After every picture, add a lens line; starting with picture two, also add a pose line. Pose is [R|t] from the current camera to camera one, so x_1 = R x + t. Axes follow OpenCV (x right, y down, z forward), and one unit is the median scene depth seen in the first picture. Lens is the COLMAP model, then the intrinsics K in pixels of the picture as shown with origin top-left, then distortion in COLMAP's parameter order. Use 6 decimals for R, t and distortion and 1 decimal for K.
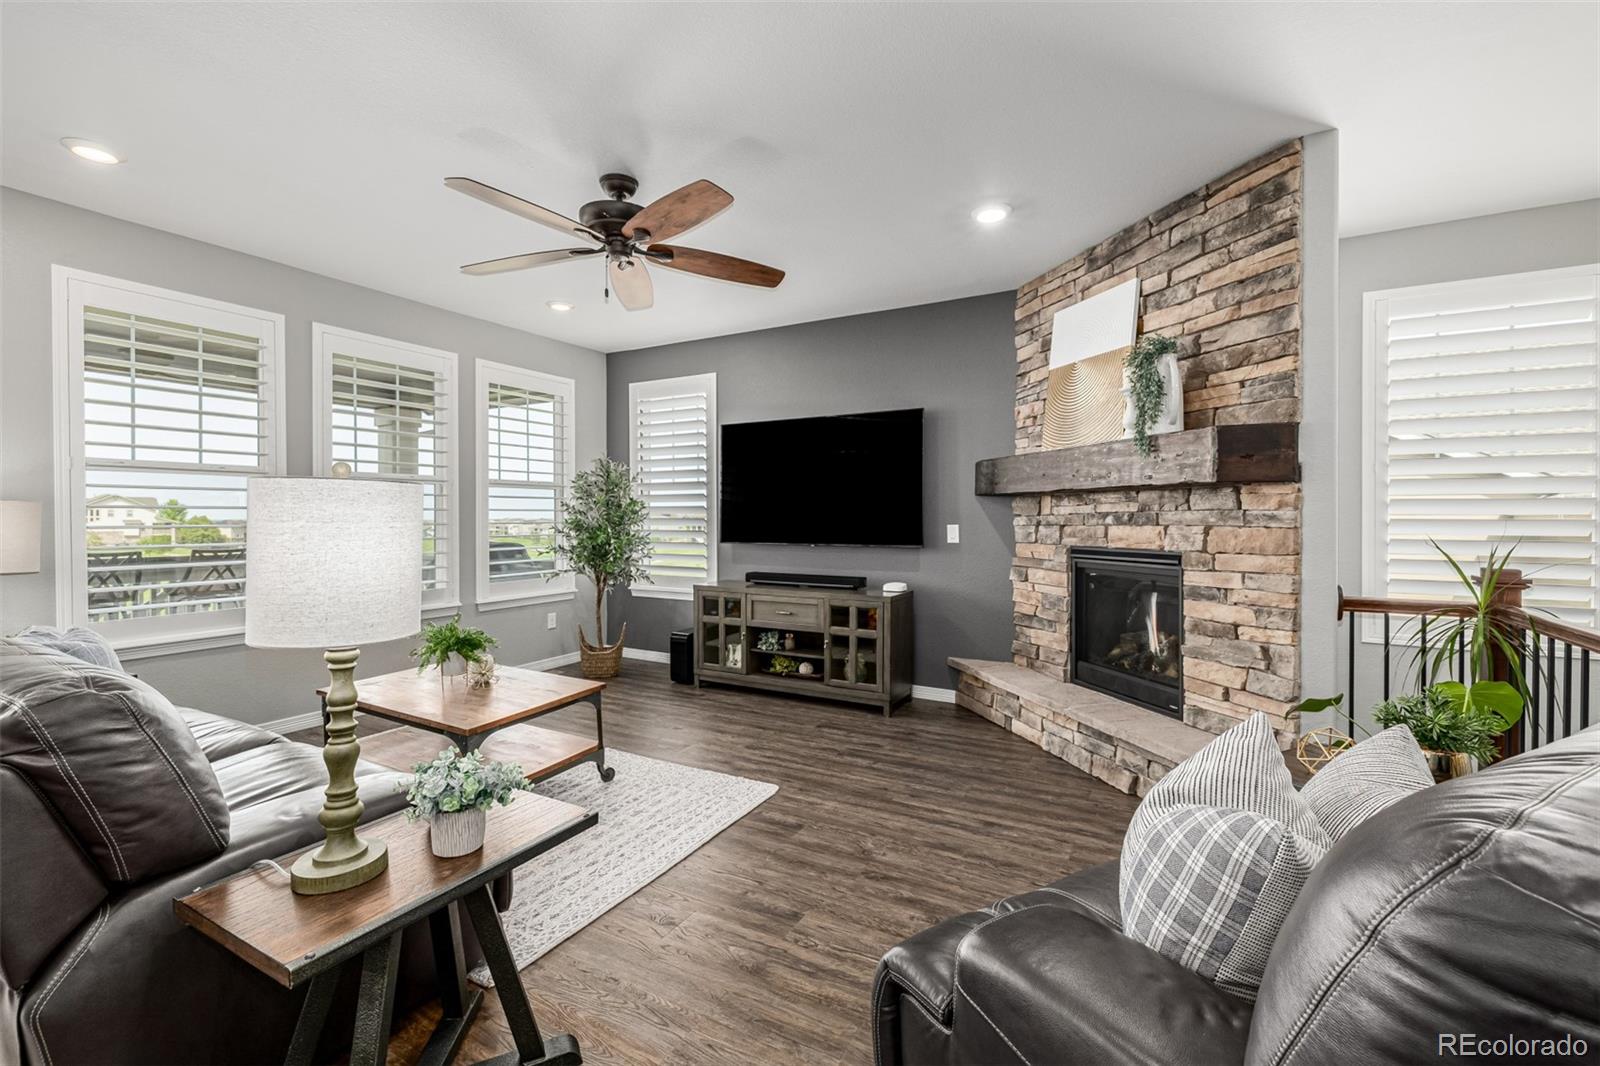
lens RADIAL K [[668.3, 0, 825.1], [0, 668.3, 521.5], [0, 0, 1]] dist [0.000932, 0.000080]
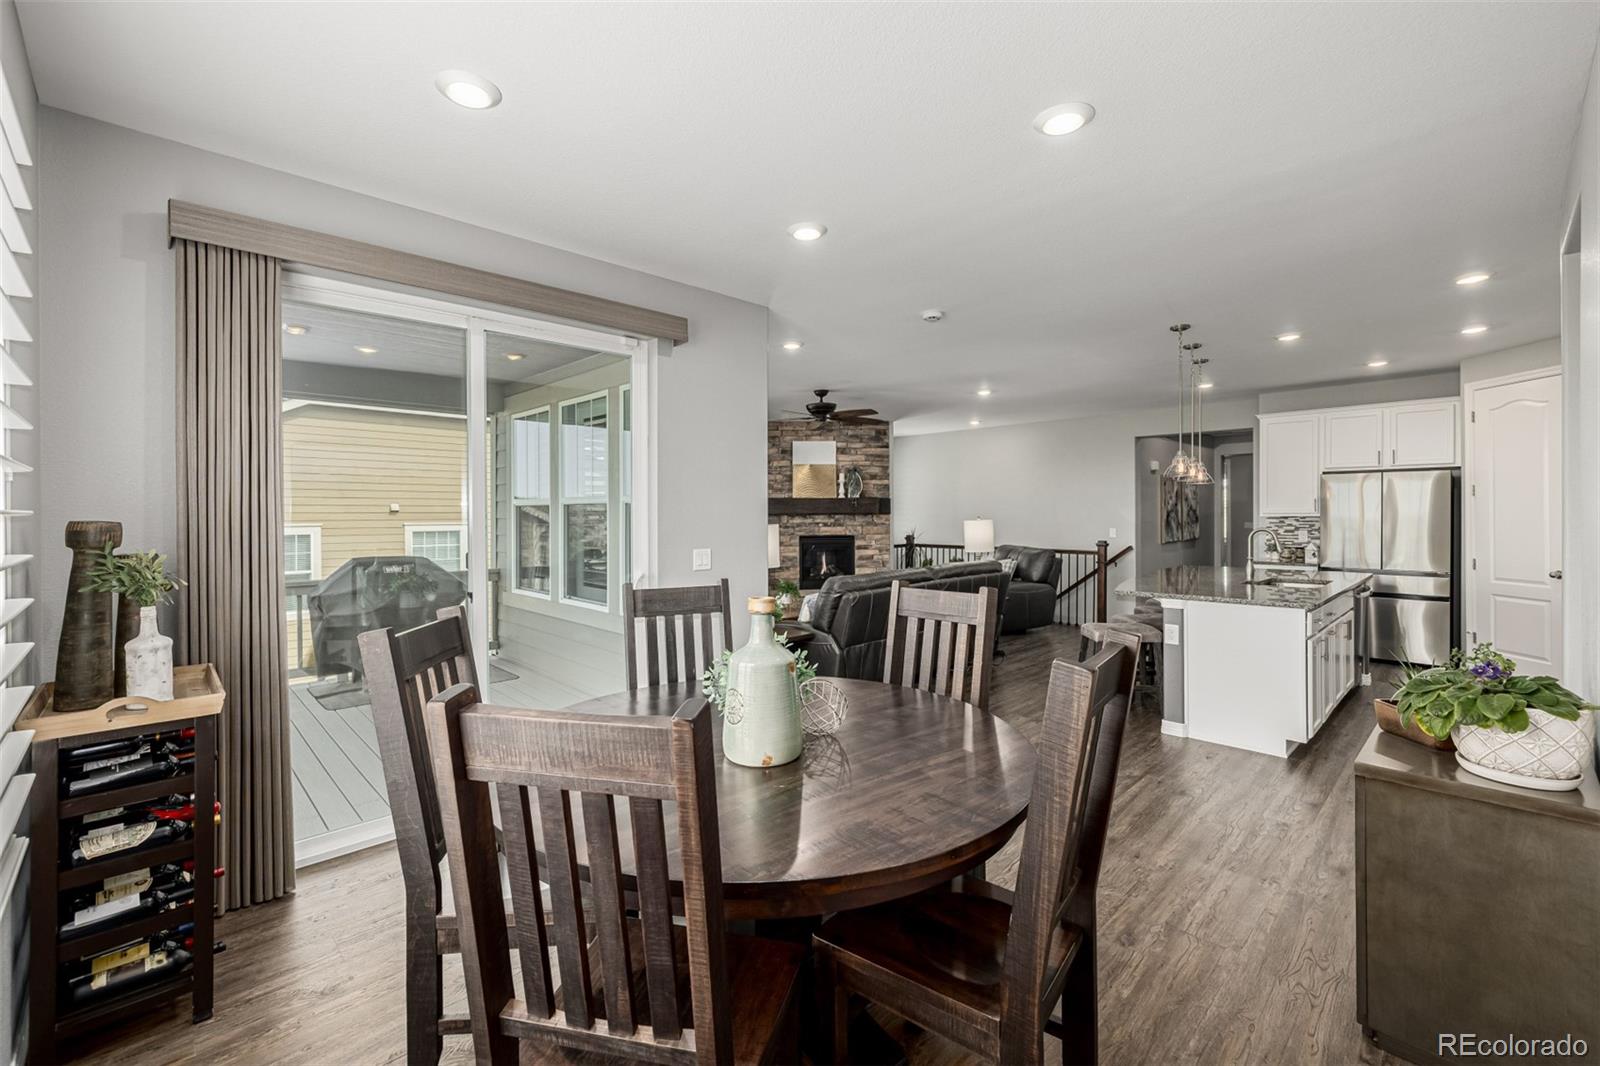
lens RADIAL K [[680.6, 0, 795.6], [0, 680.6, 516.4], [0, 0, 1]] dist [0.000322, 0.000022]
pose [[0.278665, -0.007488, 0.960359, -2.703521], [0.011496, 0.999924, 0.004461, -0.060680], [-0.960319, 0.009797, 0.278730, 0.390657]]
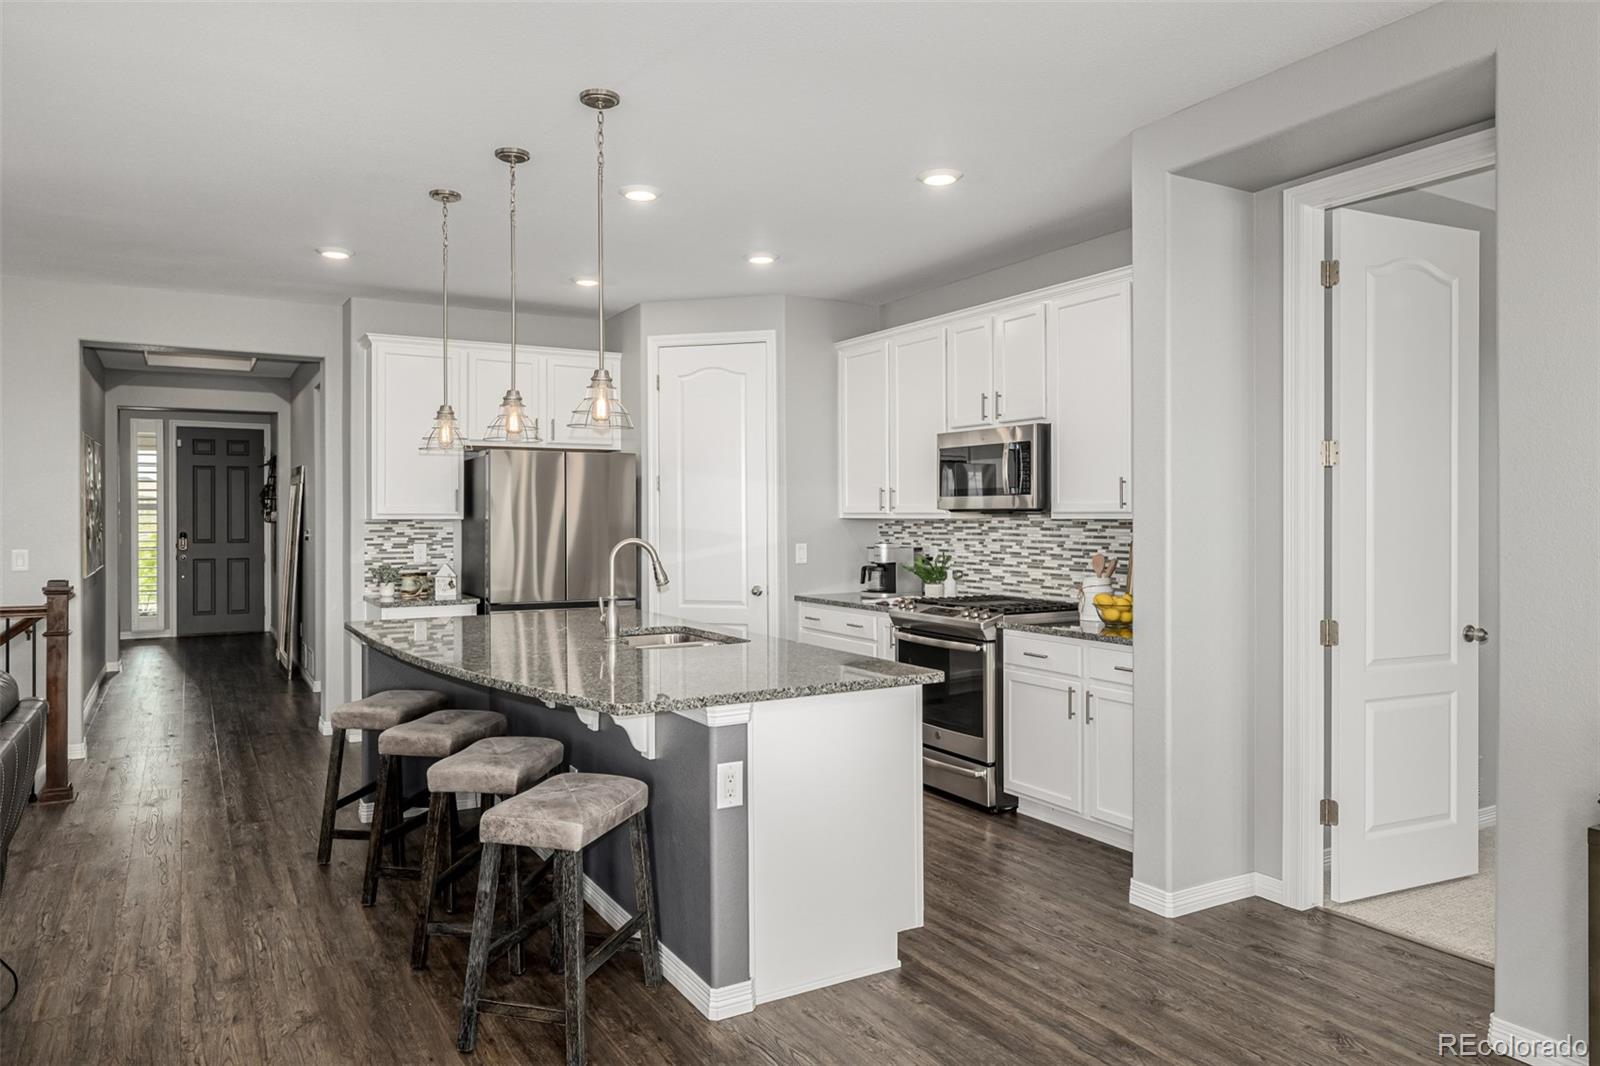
lens RADIAL K [[1073.4, 0, 800.0], [0, 1073.4, 533.0], [0, 0, 1]] dist [0.001943, 0.000957]
pose [[-0.851257, -0.010739, 0.524638, -1.643658], [0.002230, 0.999708, 0.024082, -0.052882], [-0.524743, 0.021669, -0.850985, 0.851439]]
